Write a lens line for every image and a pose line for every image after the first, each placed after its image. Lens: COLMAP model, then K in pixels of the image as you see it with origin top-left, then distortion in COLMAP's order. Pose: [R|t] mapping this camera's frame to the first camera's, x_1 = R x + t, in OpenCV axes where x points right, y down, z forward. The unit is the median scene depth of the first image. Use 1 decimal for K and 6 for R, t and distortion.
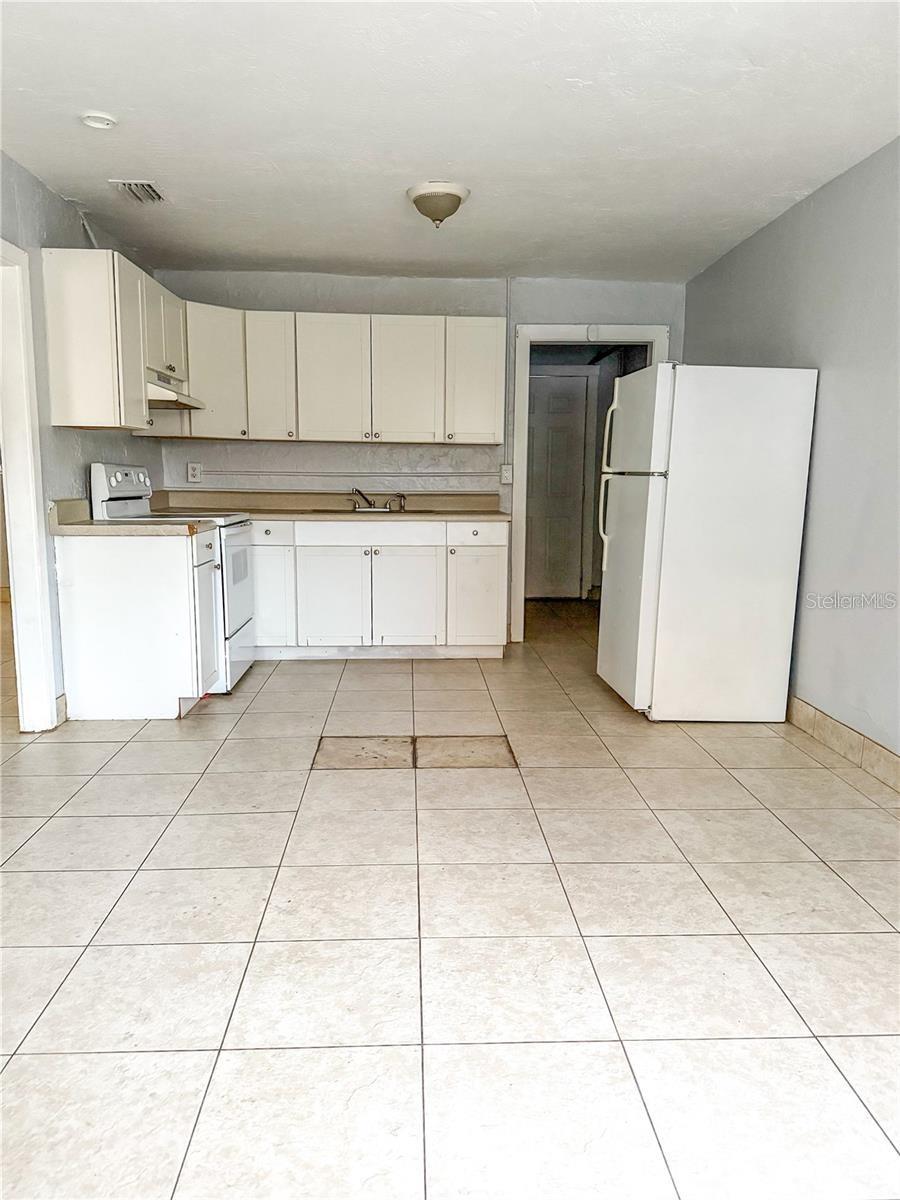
lens RADIAL K [[840.8, 0, 449.1], [0, 840.8, 601.0], [0, 0, 1]] dist [0.042526, -0.035334]
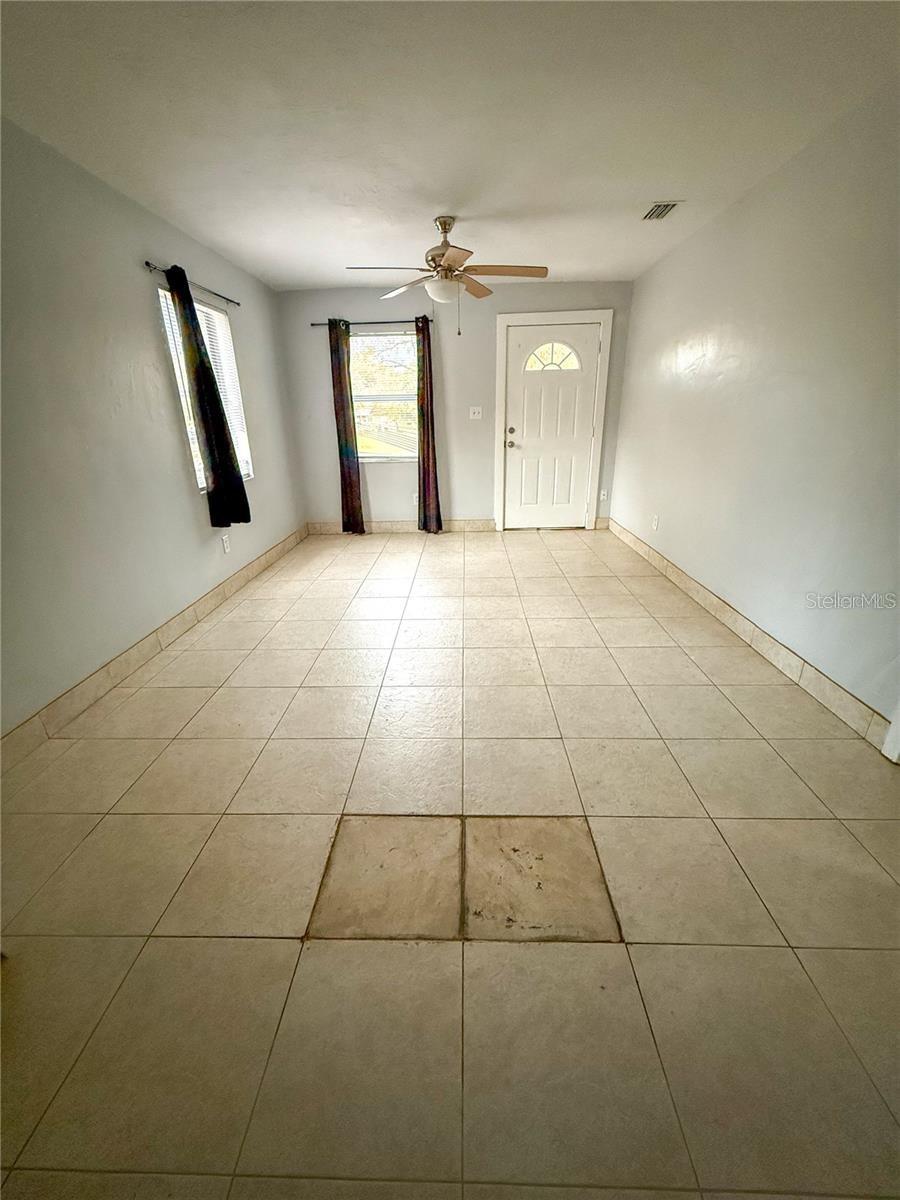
lens RADIAL K [[480.9, 0, 450.0], [0, 480.9, 600.7], [0, 0, 1]] dist [0.002698, 0.000915]
pose [[-0.997088, -0.019942, 0.073602, -0.076288], [0.019963, 0.863271, 0.504345, -0.305765], [-0.073596, 0.504346, -0.860360, 1.706698]]
